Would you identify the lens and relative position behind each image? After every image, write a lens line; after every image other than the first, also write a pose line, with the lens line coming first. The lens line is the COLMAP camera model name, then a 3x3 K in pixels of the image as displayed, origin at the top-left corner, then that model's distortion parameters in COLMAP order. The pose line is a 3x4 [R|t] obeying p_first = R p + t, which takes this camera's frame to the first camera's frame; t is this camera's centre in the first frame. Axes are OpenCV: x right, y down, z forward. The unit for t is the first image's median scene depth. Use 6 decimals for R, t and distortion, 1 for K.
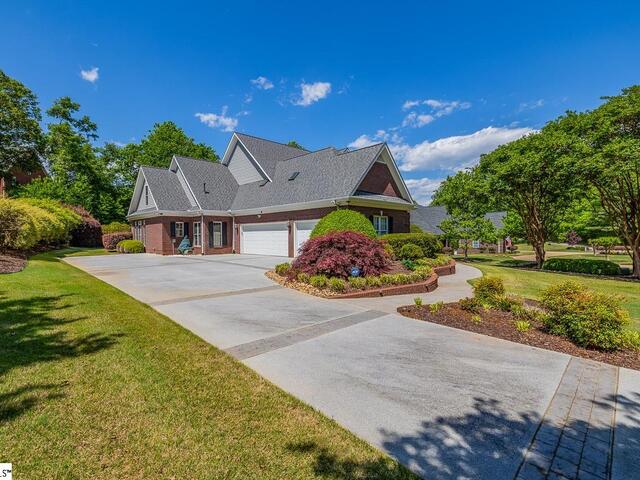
lens RADIAL K [[329.8, 0, 324.4], [0, 329.8, 240.7], [0, 0, 1]] dist [0.019174, 0.001095]
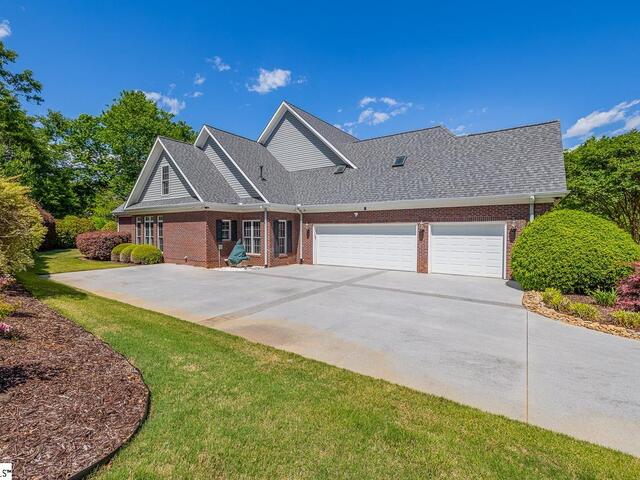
lens RADIAL K [[329.8, 0, 317.3], [0, 329.8, 236.3], [0, 0, 1]] dist [0.019174, 0.001095]
pose [[0.983791, 0.006401, 0.179204, -0.209000], [-0.006597, 0.999978, 0.000496, -0.013078], [-0.179196, -0.001670, 0.983812, 0.154283]]
